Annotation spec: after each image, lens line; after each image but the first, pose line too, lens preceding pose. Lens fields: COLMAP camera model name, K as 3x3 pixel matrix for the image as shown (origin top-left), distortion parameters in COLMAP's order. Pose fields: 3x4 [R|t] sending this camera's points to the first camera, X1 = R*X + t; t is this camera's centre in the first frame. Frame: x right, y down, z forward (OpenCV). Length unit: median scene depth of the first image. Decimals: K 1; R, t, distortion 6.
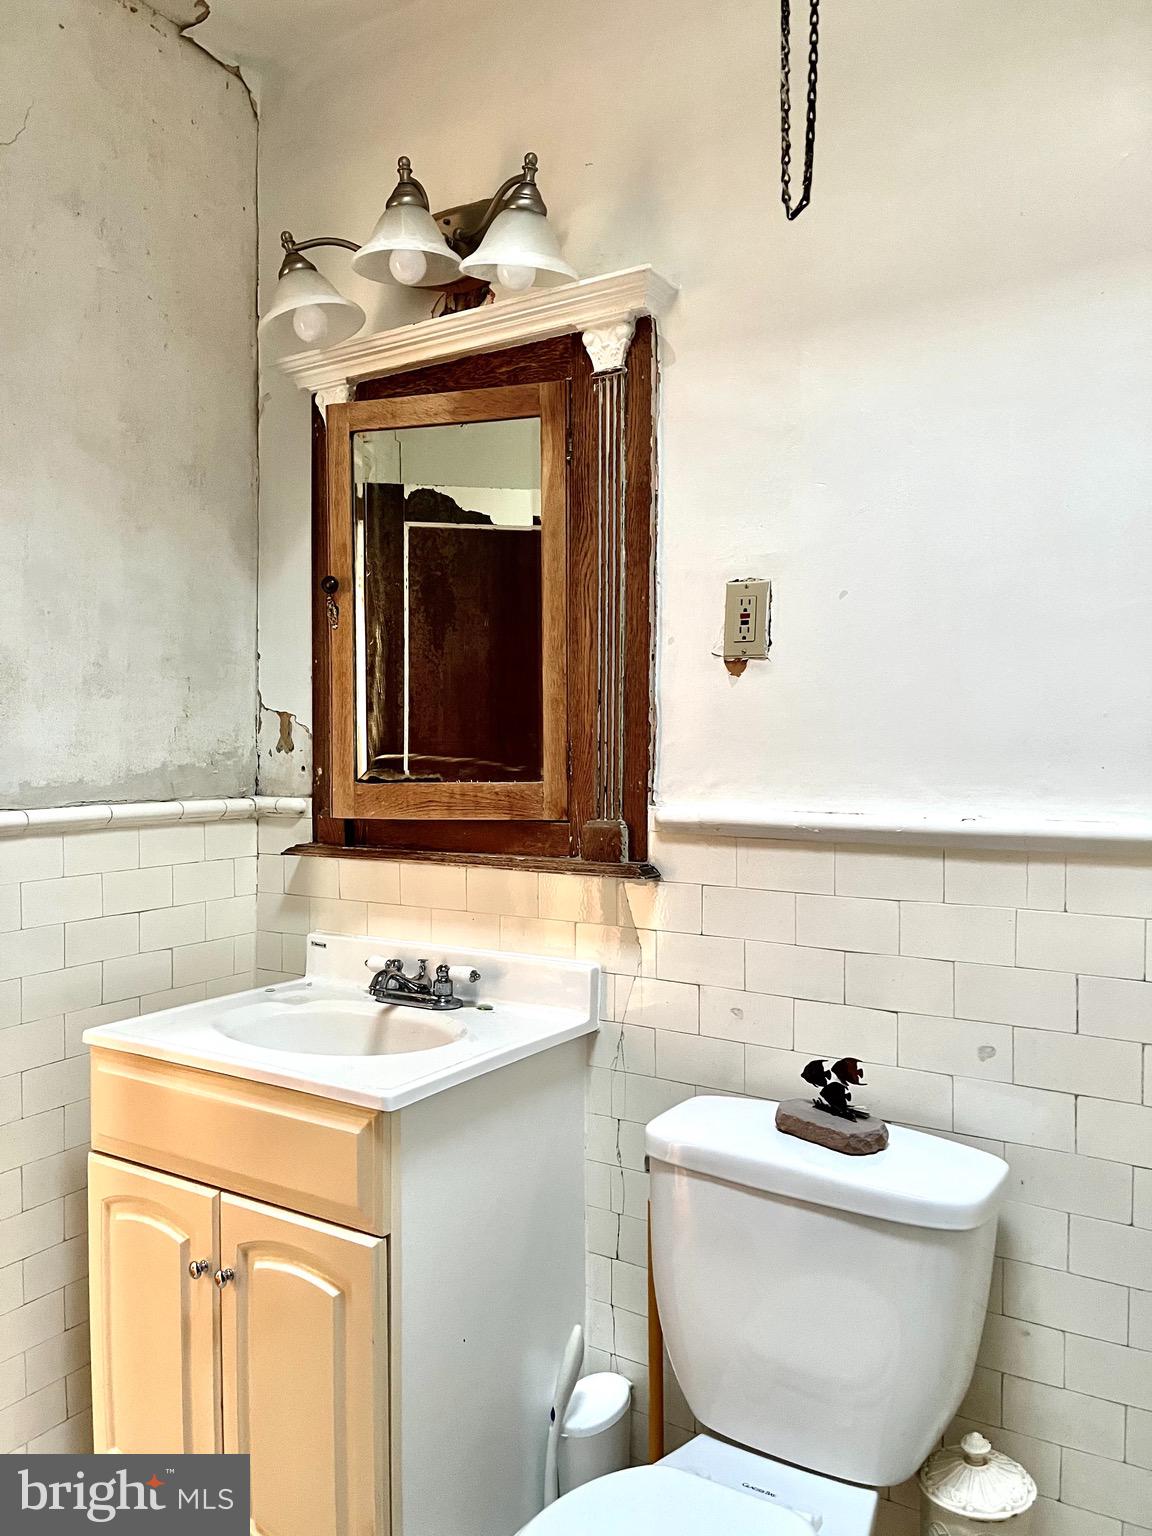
lens RADIAL K [[1178.0, 0, 580.0], [0, 1178.0, 771.7], [0, 0, 1]] dist [0.060738, -0.062890]
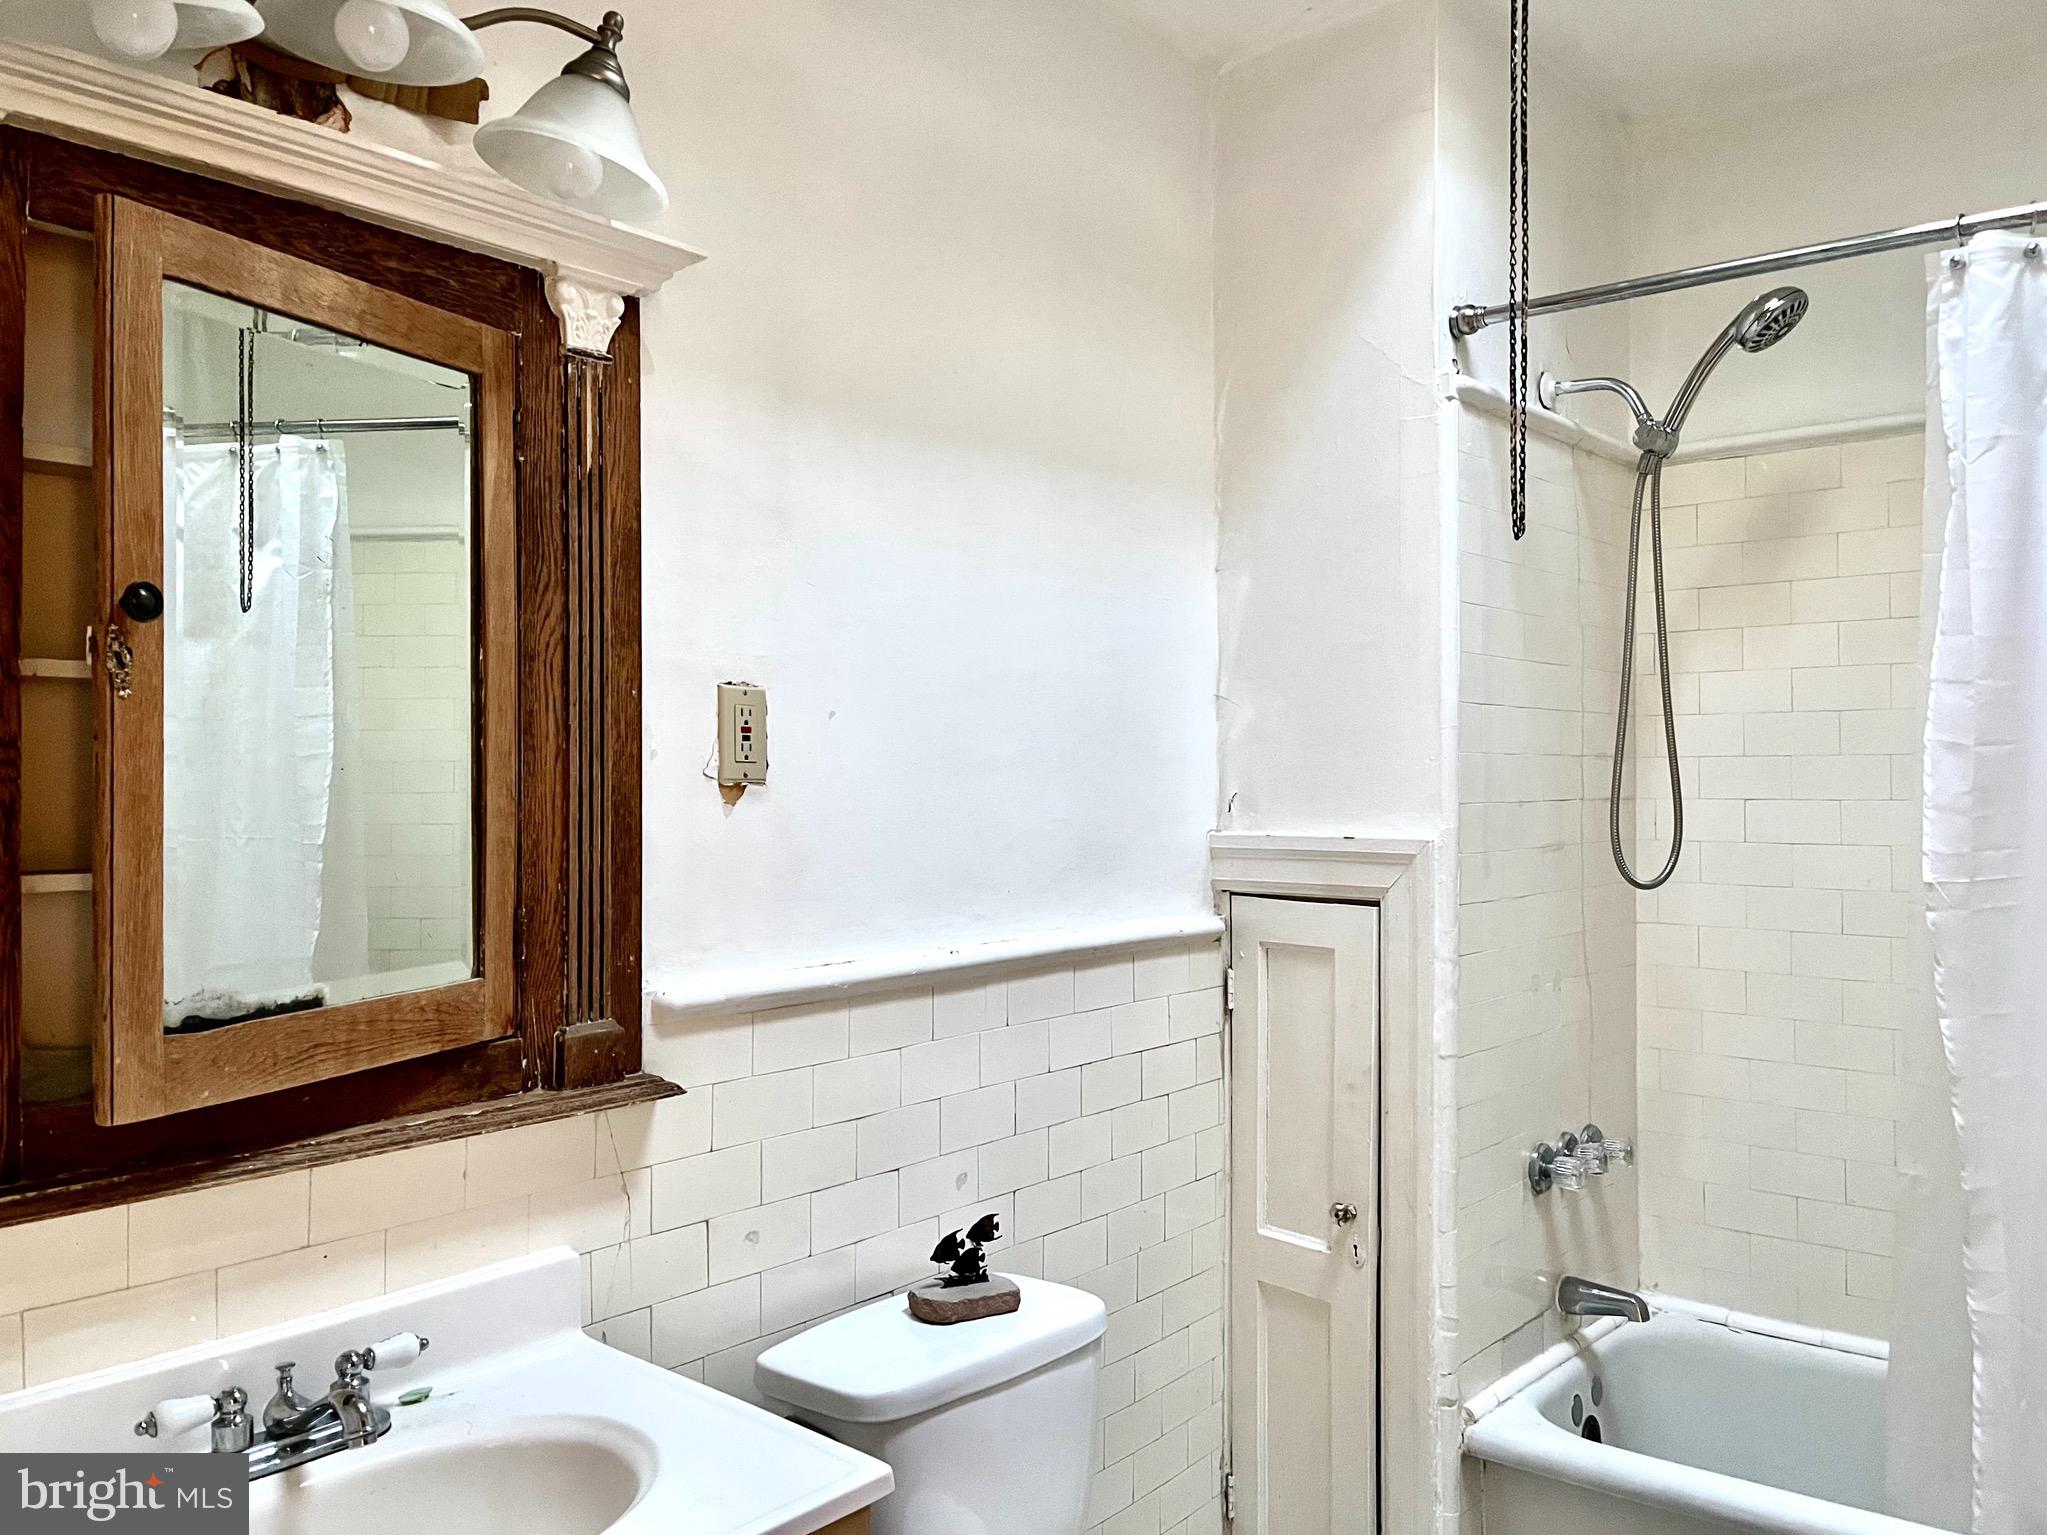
lens RADIAL K [[1569.9, 0, 1030.2], [0, 1569.9, 762.2], [0, 0, 1]] dist [0.060738, -0.062890]
pose [[0.114136, 0.007123, 0.993440, -0.871527], [0.026879, 0.999586, -0.010256, -0.092784], [-0.993101, 0.027873, 0.113898, 0.680603]]
